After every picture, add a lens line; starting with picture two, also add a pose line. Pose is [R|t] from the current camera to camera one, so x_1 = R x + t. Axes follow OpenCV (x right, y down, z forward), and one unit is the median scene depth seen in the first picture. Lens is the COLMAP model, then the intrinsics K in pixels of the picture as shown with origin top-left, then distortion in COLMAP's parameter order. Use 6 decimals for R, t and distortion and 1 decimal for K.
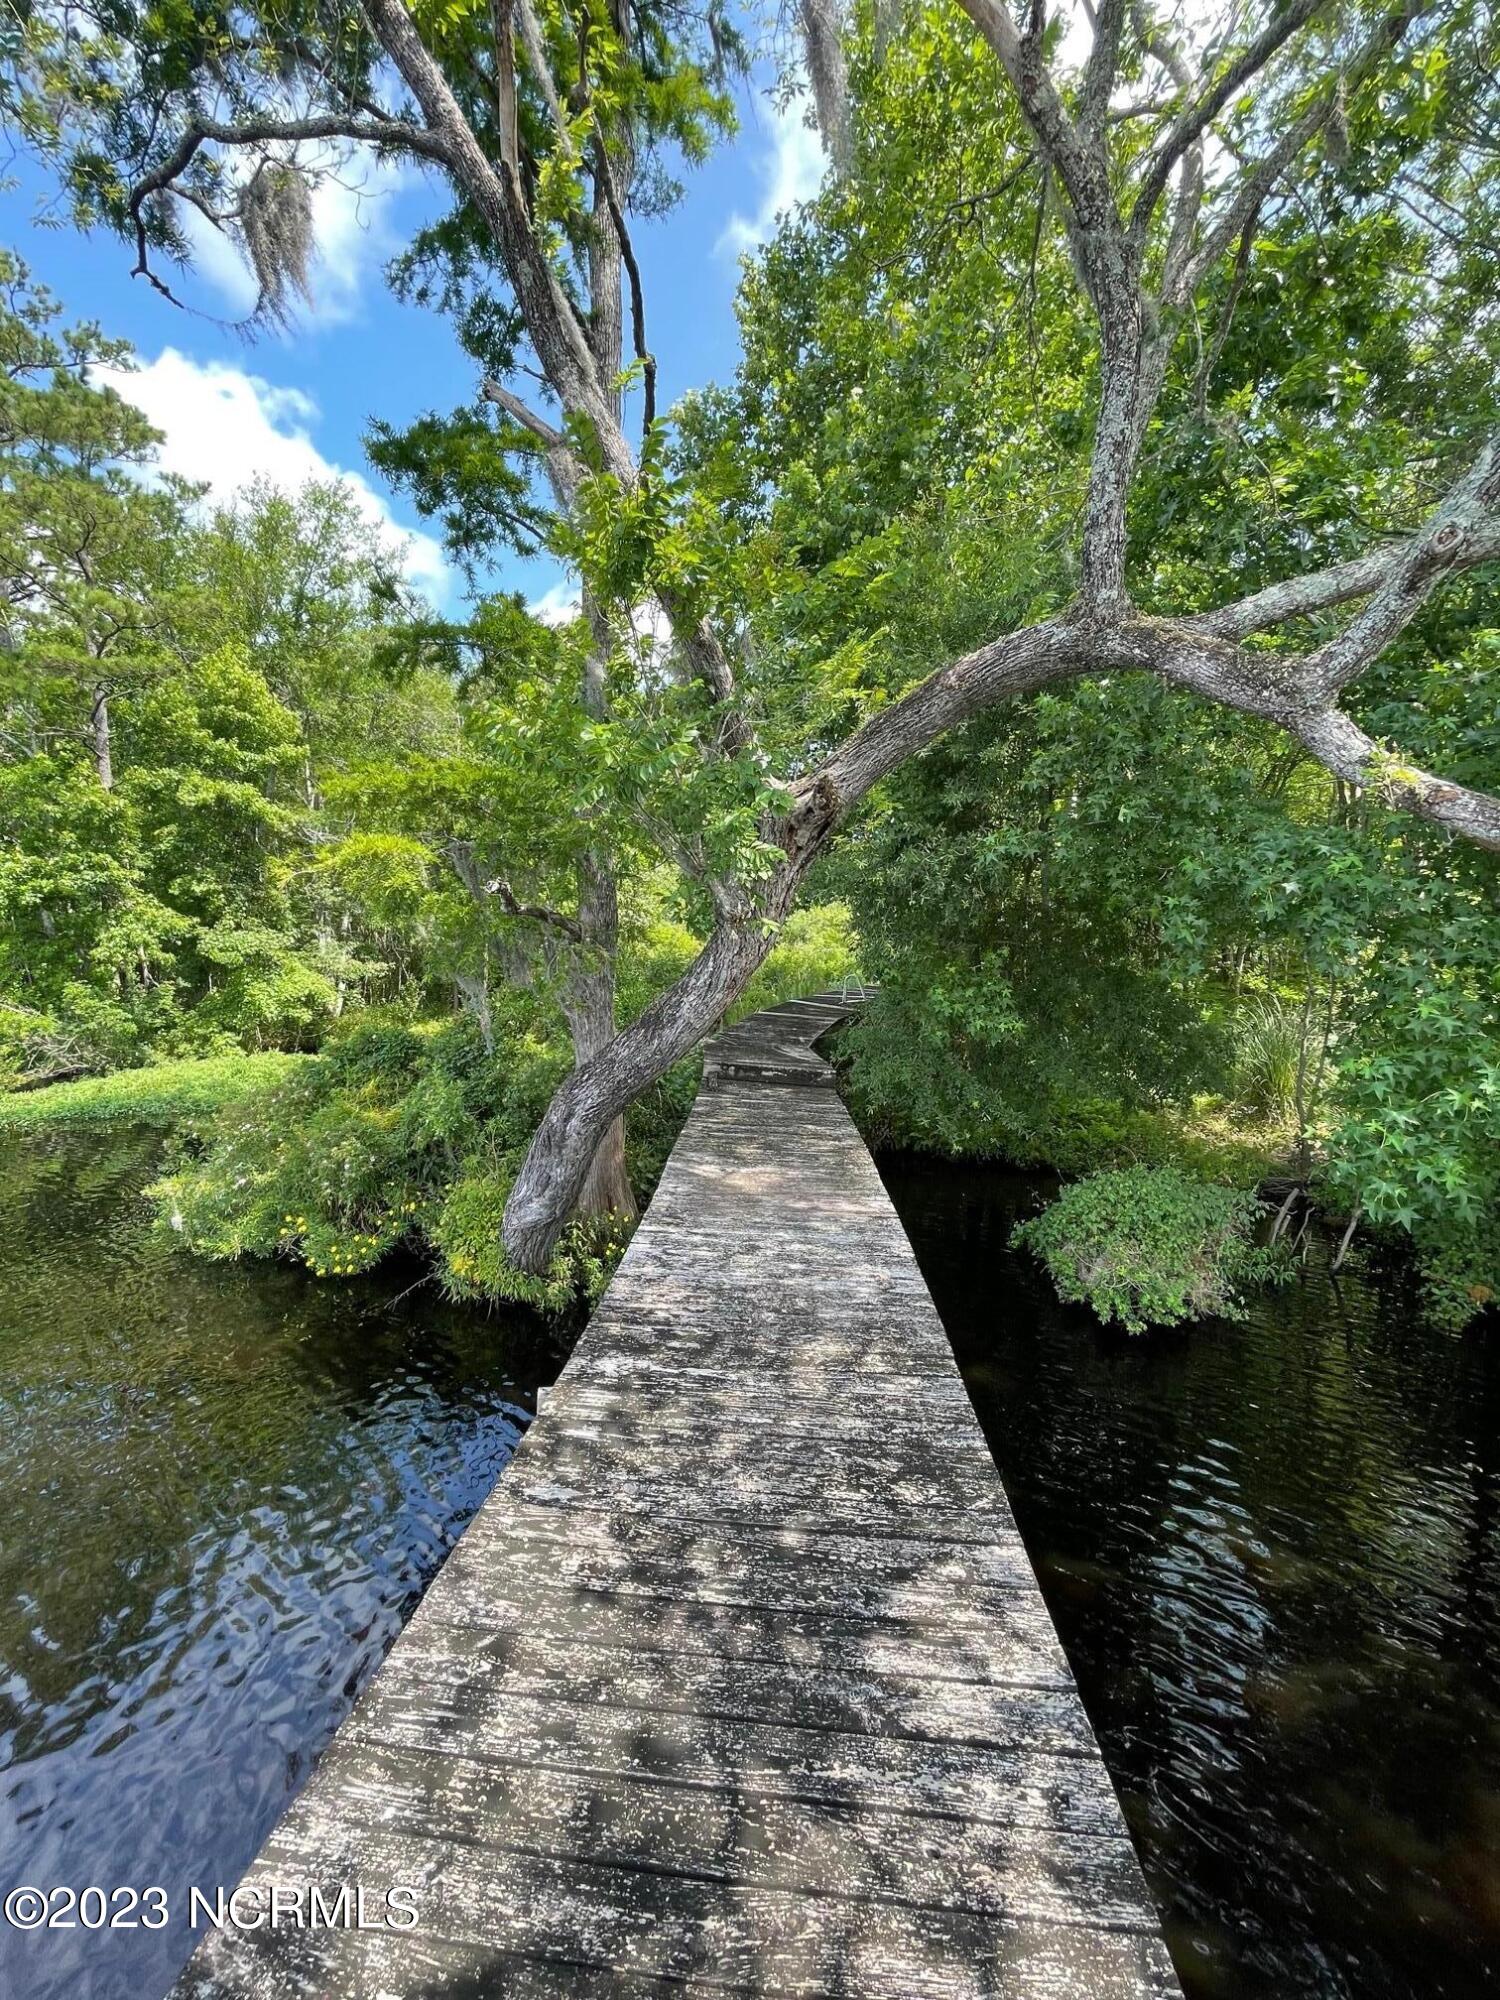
lens RADIAL K [[830.5, 0, 750.0], [0, 830.5, 1000.0], [0, 0, 1]] dist [-0.000044, -0.000132]
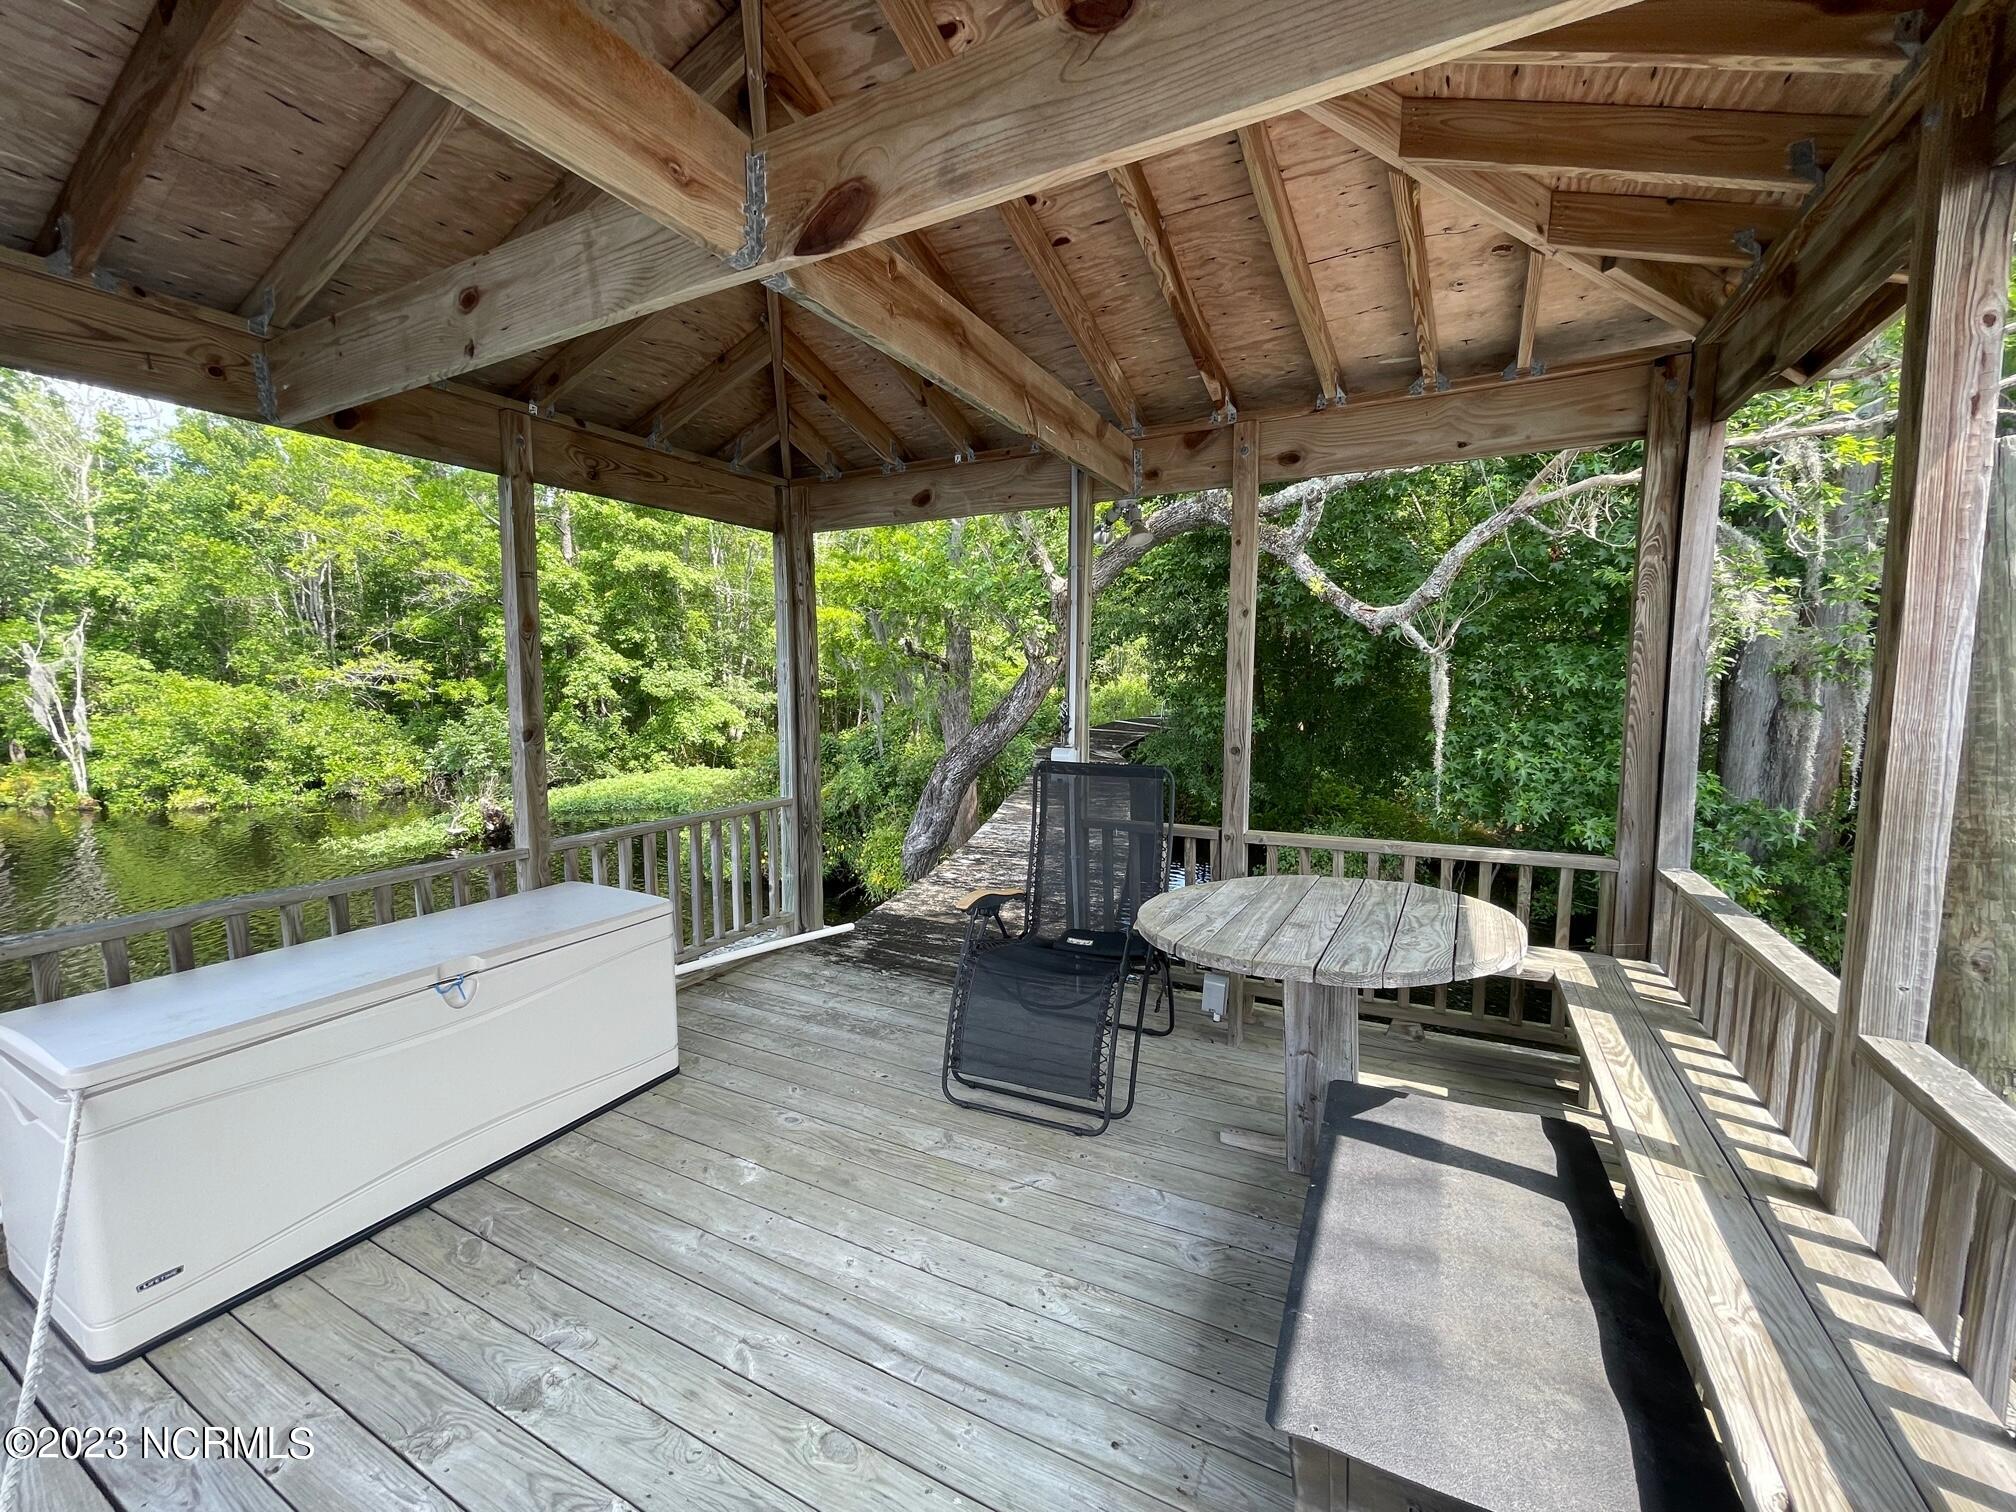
lens RADIAL K [[804.2, 0, 1008.0], [0, 804.2, 756.0], [0, 0, 1]] dist [0.092065, -0.000019]
pose [[0.993727, -0.011152, -0.111276, 0.027124], [0.014711, 0.999404, 0.031217, 0.014888], [0.110861, -0.032658, 0.993299, -0.179640]]
